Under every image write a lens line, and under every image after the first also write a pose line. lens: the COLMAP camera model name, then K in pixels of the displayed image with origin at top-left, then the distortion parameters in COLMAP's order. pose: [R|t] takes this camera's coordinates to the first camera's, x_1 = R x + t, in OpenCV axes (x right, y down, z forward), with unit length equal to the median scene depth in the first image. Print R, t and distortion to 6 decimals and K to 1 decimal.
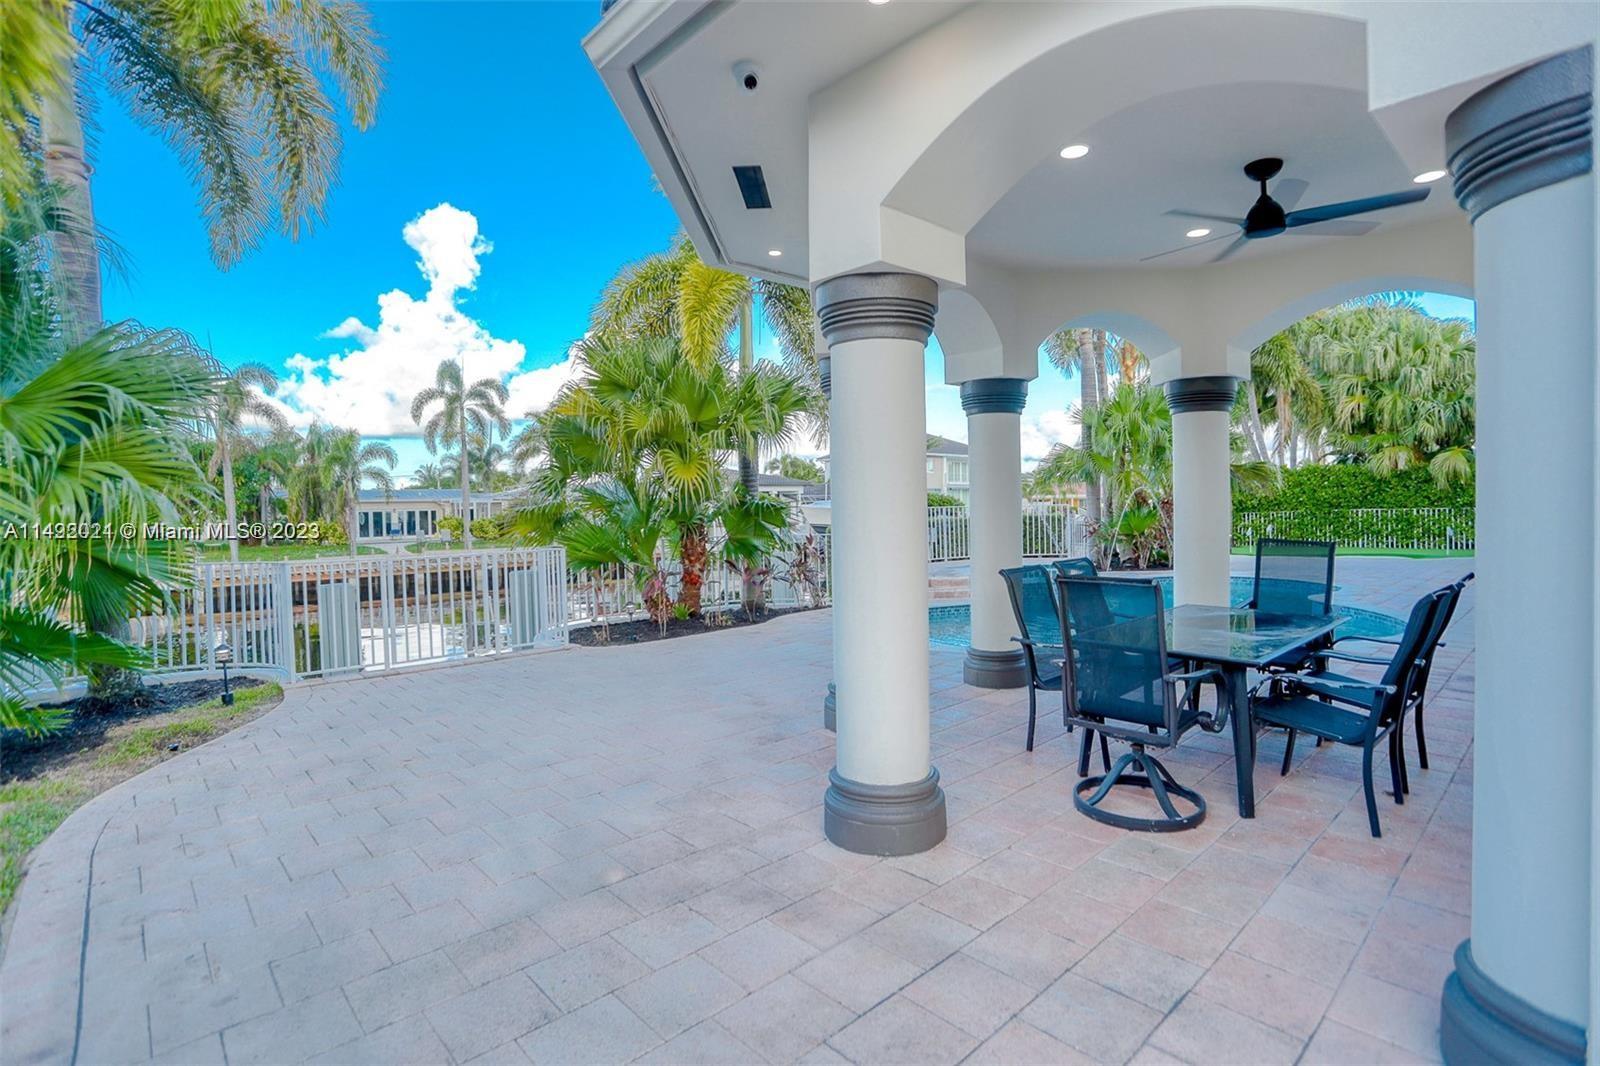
lens RADIAL K [[774.1, 0, 793.8], [0, 774.1, 526.8], [0, 0, 1]] dist [-0.075748, 0.033514]
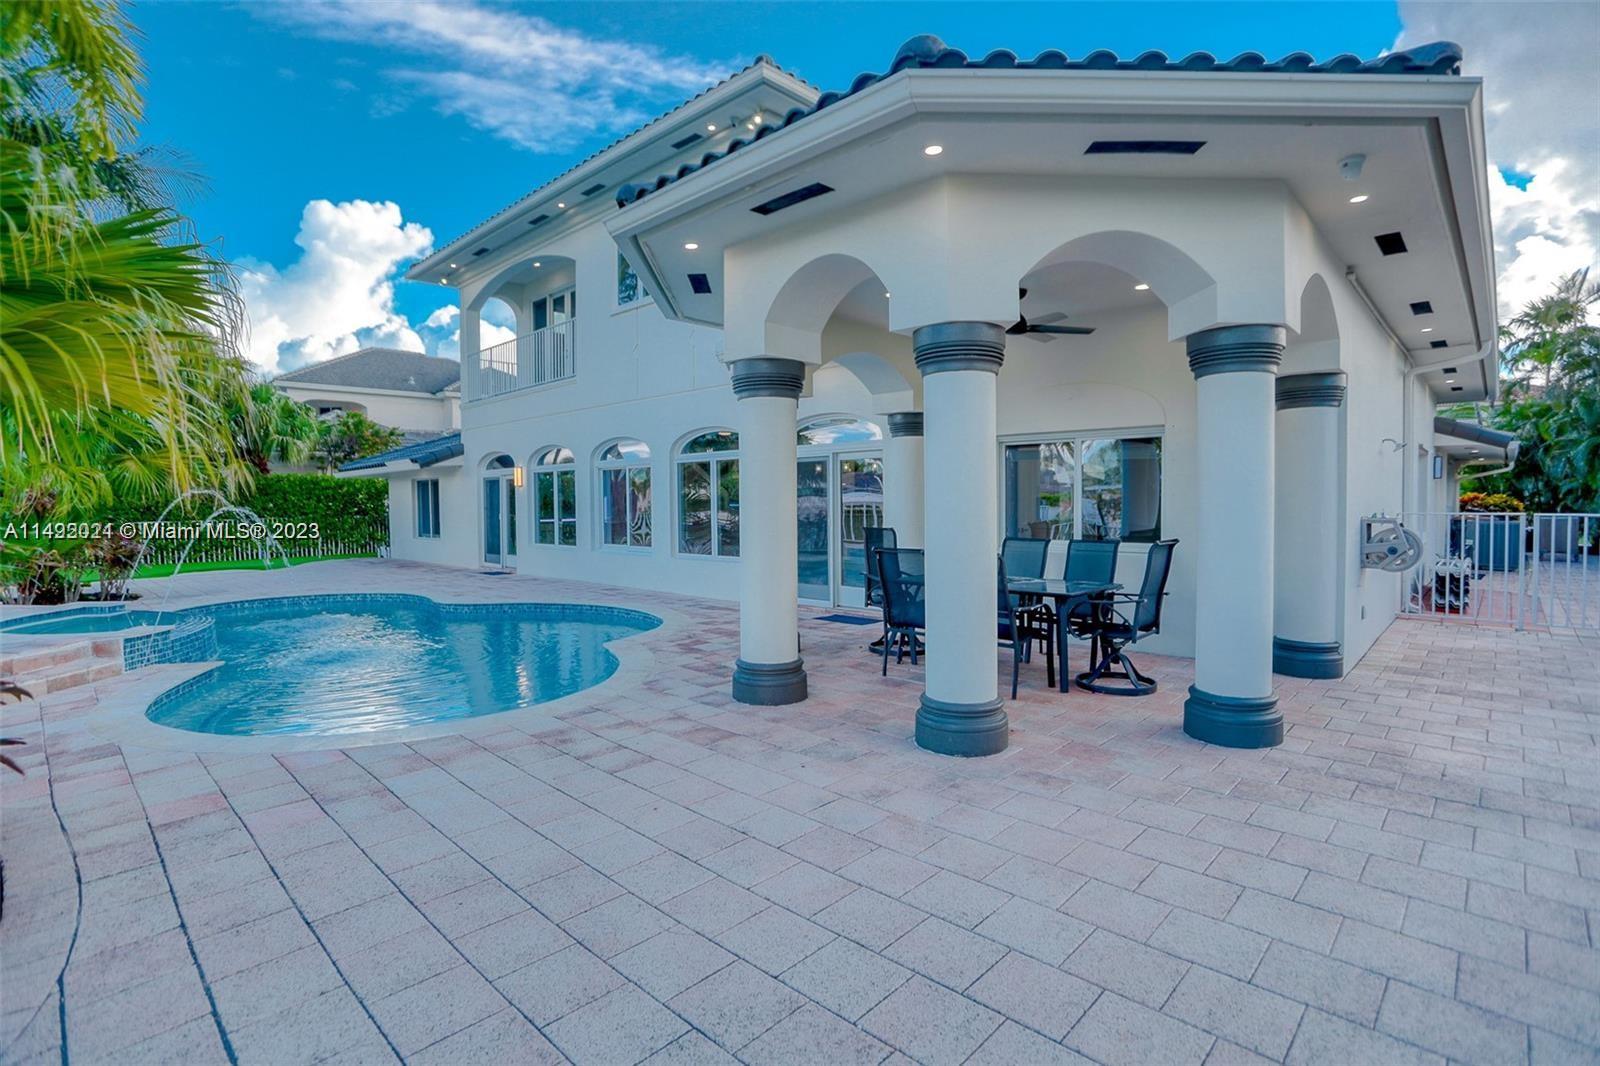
lens RADIAL K [[774.1, 0, 793.8], [0, 774.1, 526.8], [0, 0, 1]] dist [-0.075748, 0.033514]
pose [[-0.083417, -0.008109, 0.996482, -1.164575], [0.035307, 0.999315, 0.011088, -0.003733], [-0.995889, 0.036108, -0.083073, 1.923491]]
